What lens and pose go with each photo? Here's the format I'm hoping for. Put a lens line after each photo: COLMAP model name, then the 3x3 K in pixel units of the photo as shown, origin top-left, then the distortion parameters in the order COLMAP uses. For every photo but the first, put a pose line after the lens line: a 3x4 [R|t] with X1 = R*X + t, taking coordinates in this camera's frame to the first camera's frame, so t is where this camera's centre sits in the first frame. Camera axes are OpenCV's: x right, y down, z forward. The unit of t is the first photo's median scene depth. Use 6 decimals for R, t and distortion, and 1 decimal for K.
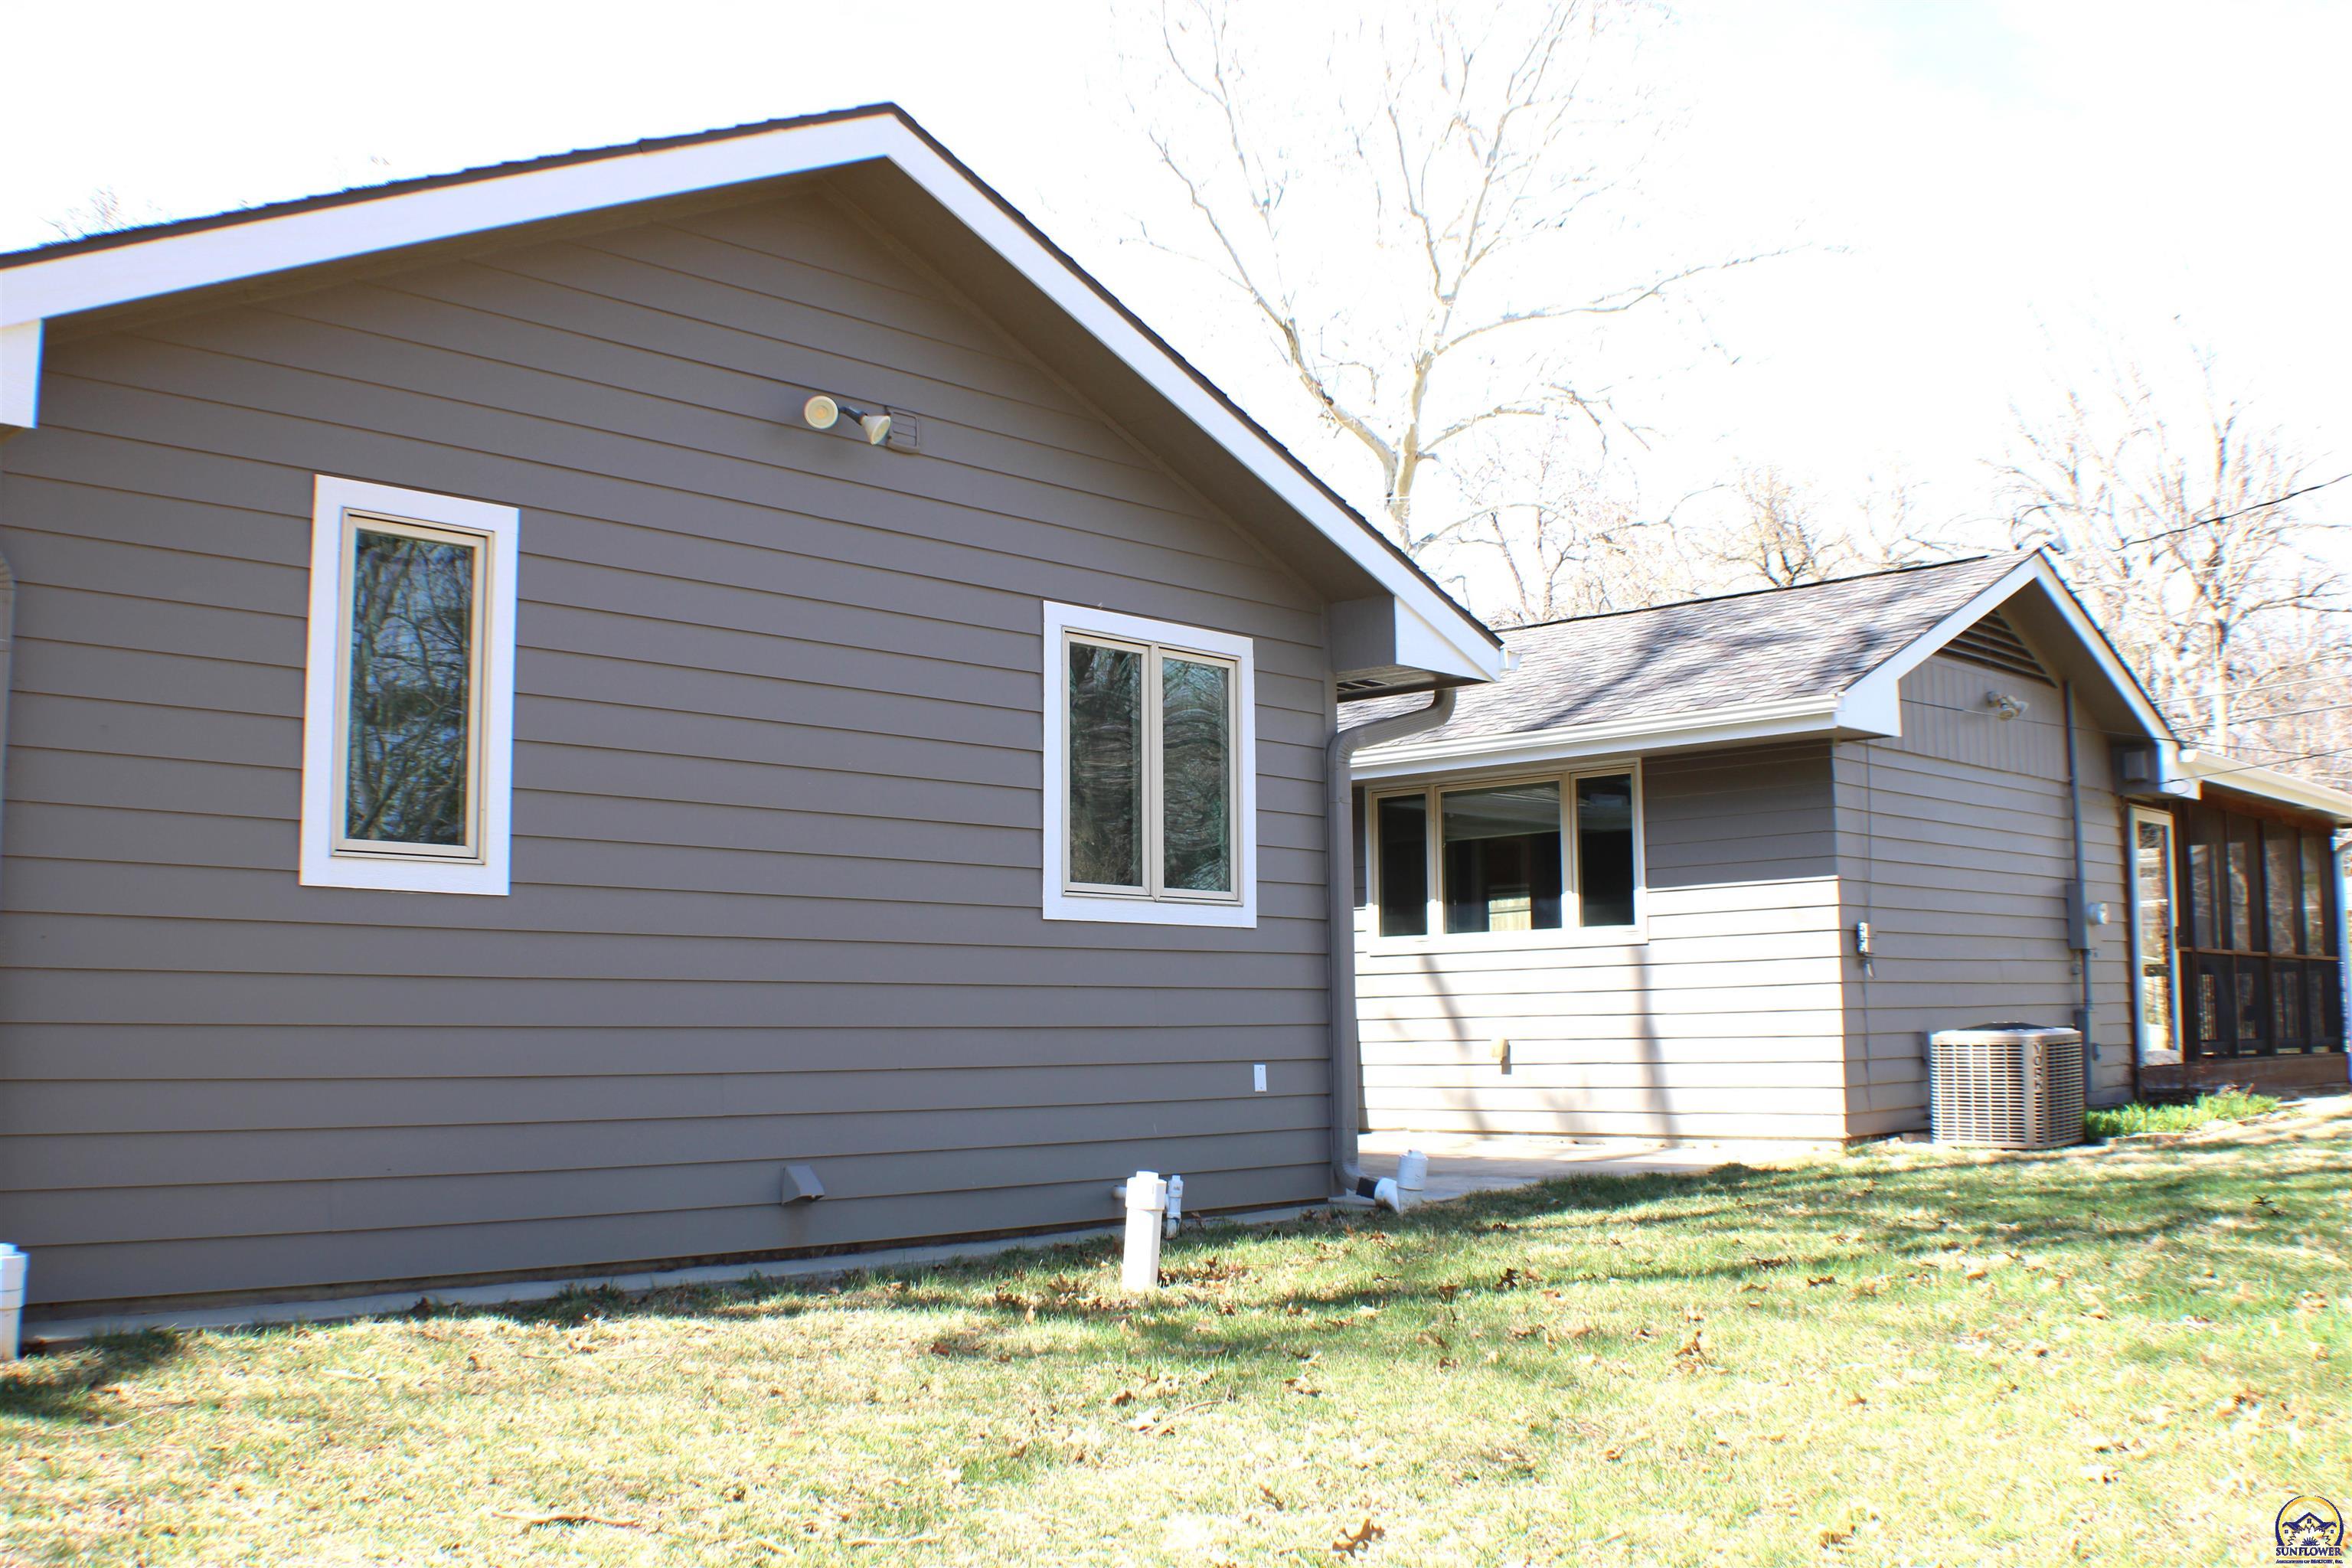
lens RADIAL K [[2115.3, 0, 1176.0], [0, 2115.3, 784.0], [0, 0, 1]] dist [-0.269251, 0.213247]
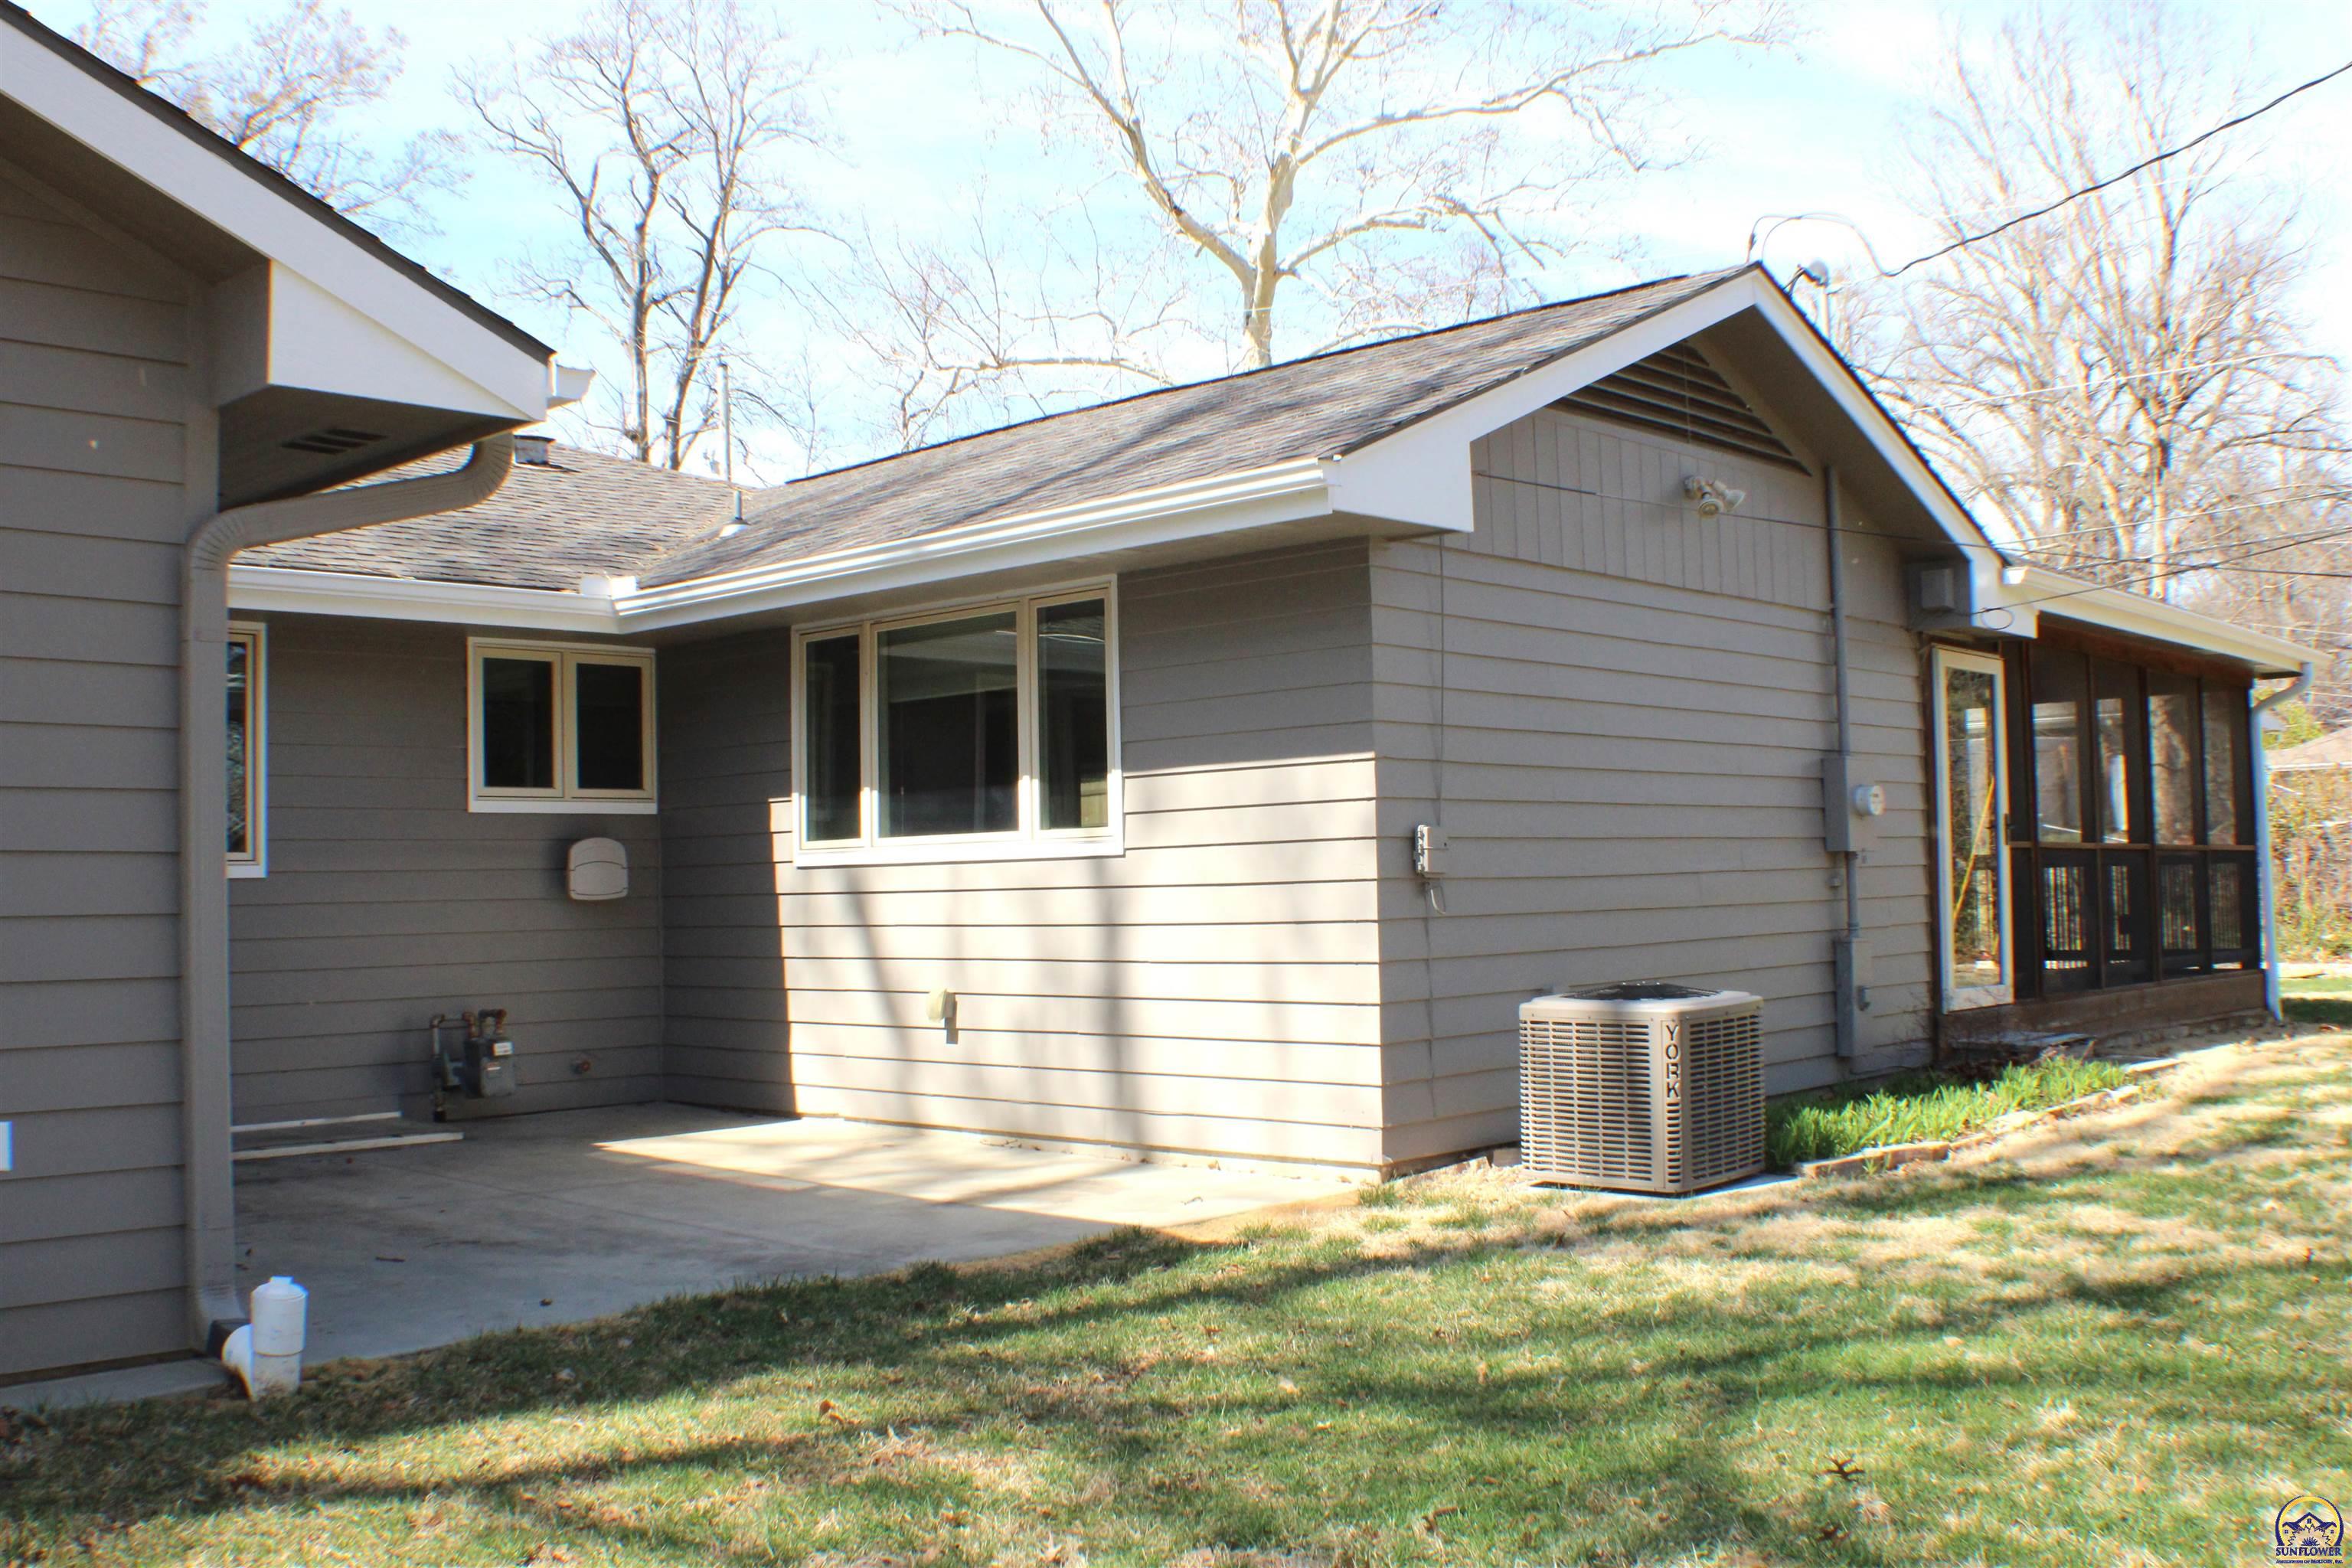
lens RADIAL K [[2252.7, 0, 1176.0], [0, 2252.7, 784.0], [0, 0, 1]] dist [-0.190945, 0.101337]
pose [[0.998891, -0.013882, 0.044994, 0.191150], [0.011014, 0.997928, 0.063383, 0.007975], [-0.045781, -0.062817, 0.996974, 0.258688]]
